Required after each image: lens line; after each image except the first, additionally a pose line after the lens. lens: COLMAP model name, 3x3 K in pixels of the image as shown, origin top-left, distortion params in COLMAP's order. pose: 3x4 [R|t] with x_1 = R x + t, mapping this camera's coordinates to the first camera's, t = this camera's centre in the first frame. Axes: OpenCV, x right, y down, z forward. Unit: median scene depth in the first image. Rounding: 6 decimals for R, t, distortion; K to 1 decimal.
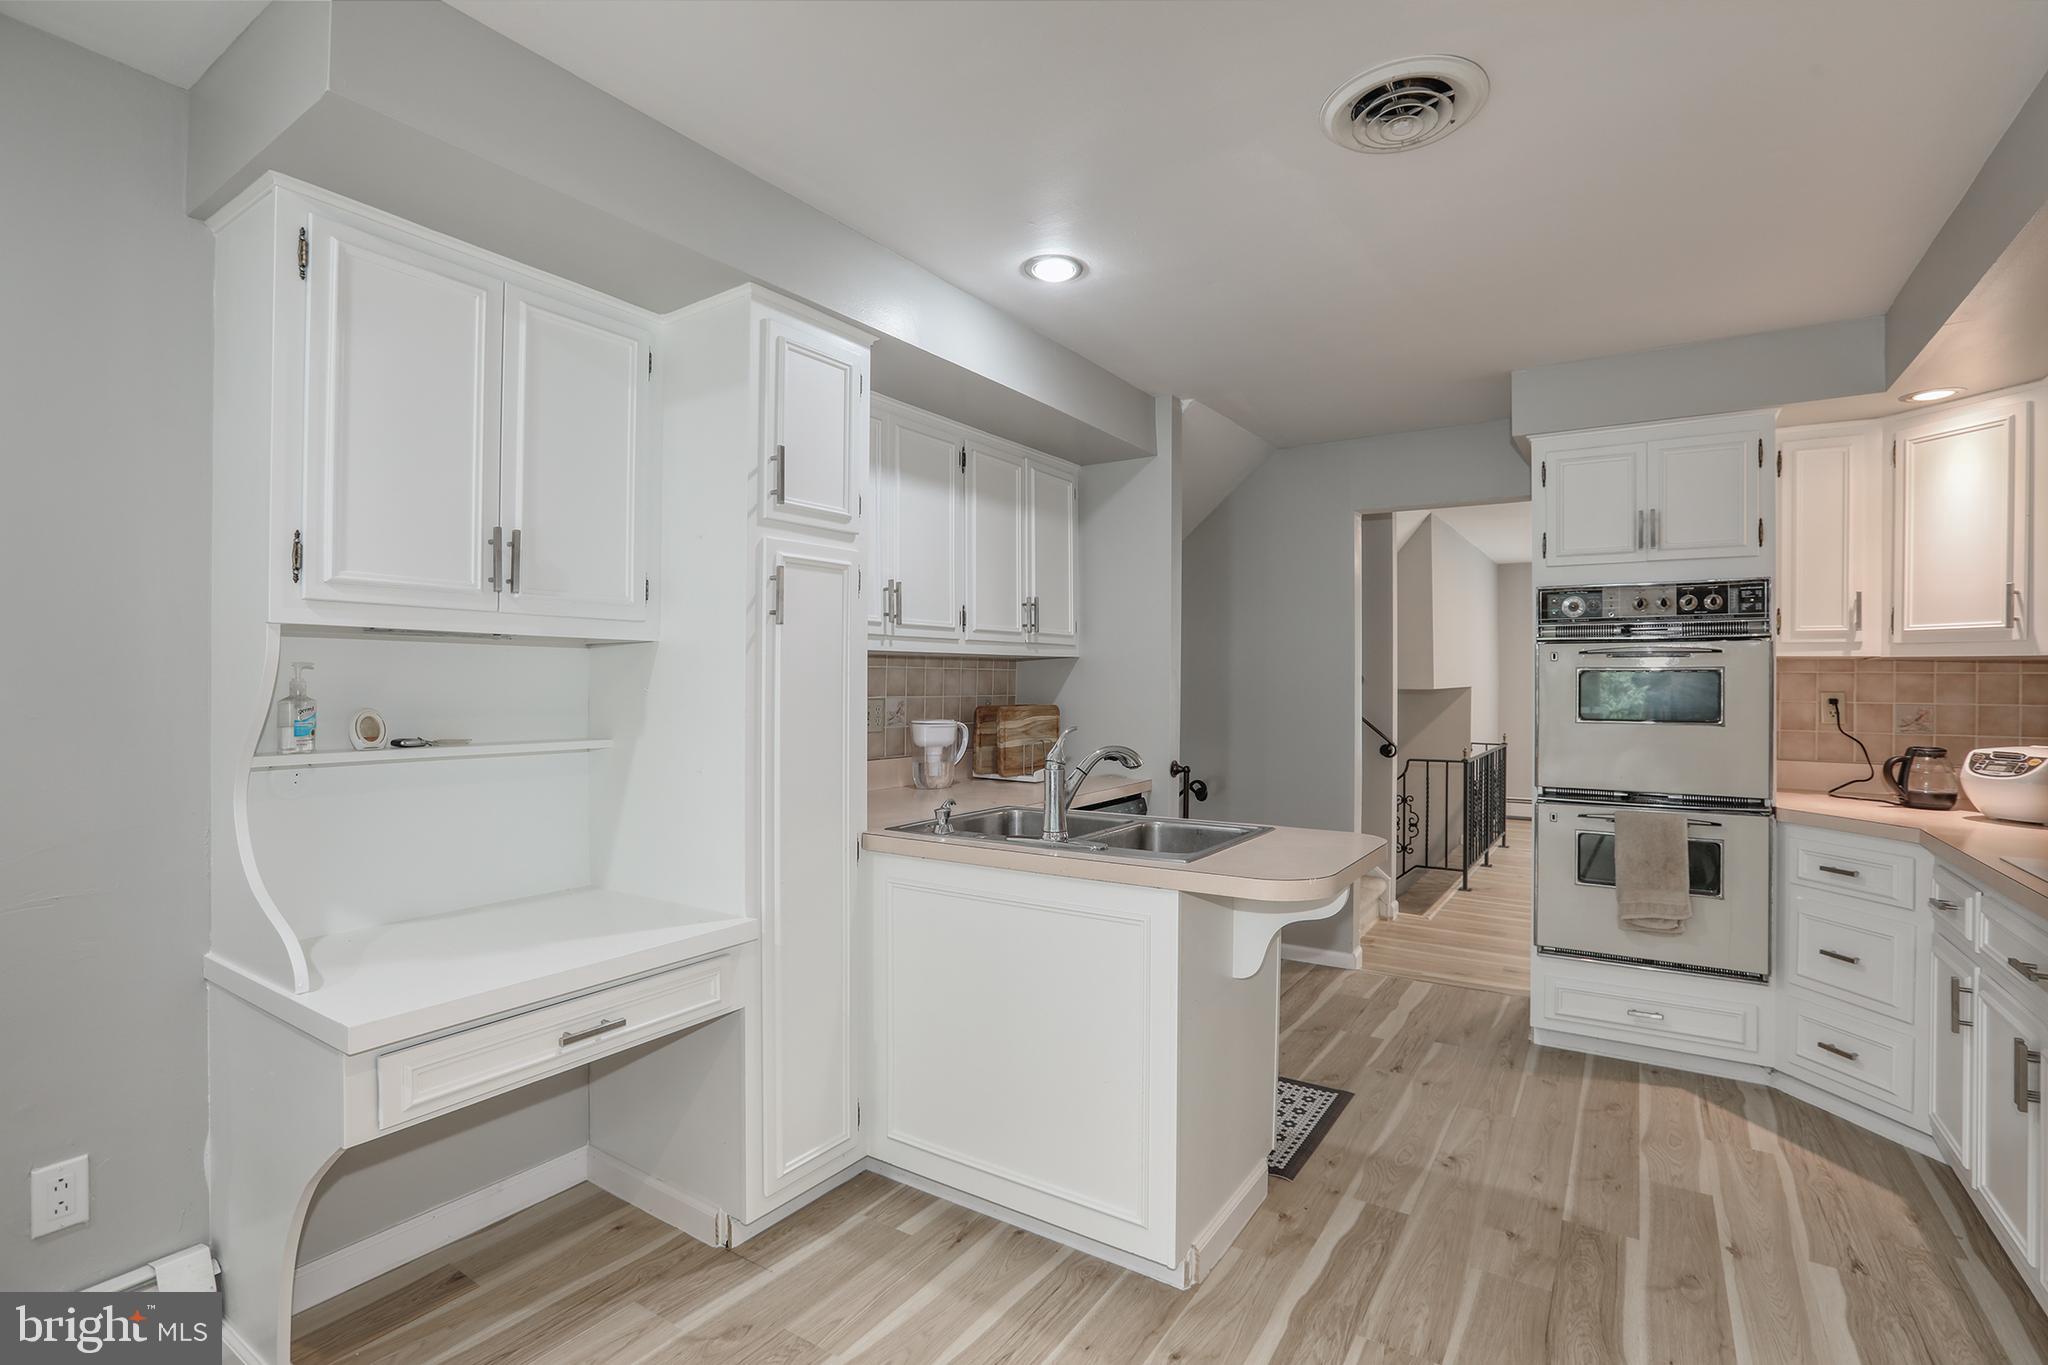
lens RADIAL K [[937.0, 0, 997.9], [0, 937.0, 678.0], [0, 0, 1]] dist [-0.050981, 0.016095]
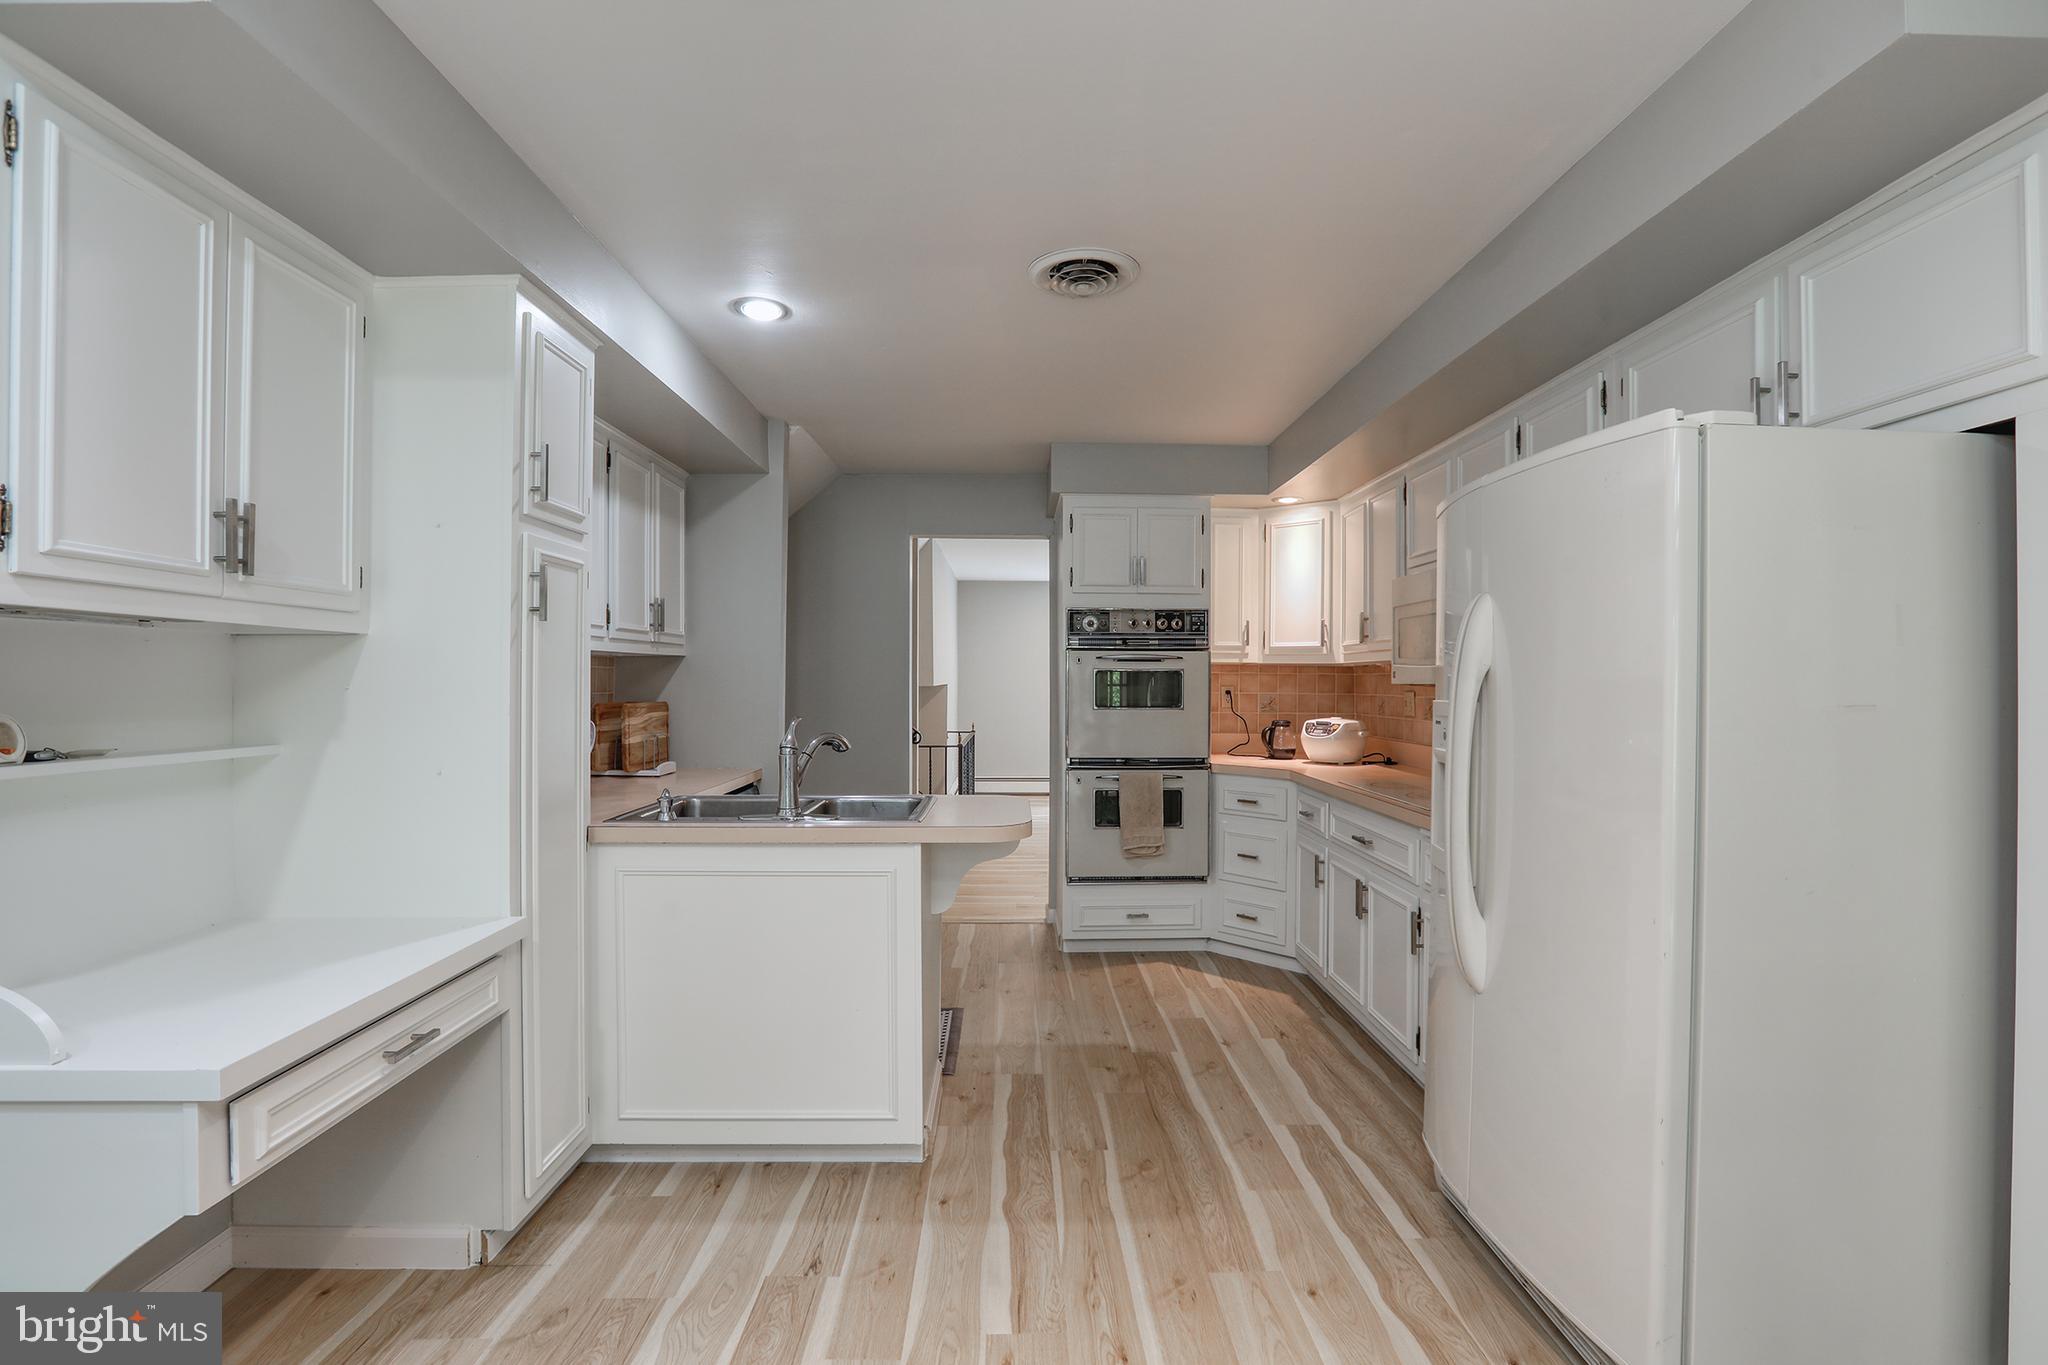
lens RADIAL K [[937.0, 0, 997.9], [0, 937.0, 678.0], [0, 0, 1]] dist [-0.050981, 0.016095]
pose [[0.827625, 0.000876, 0.561280, -0.341370], [-0.002386, 0.999995, 0.001958, 0.000160], [-0.561276, -0.002959, 0.827624, -0.085623]]
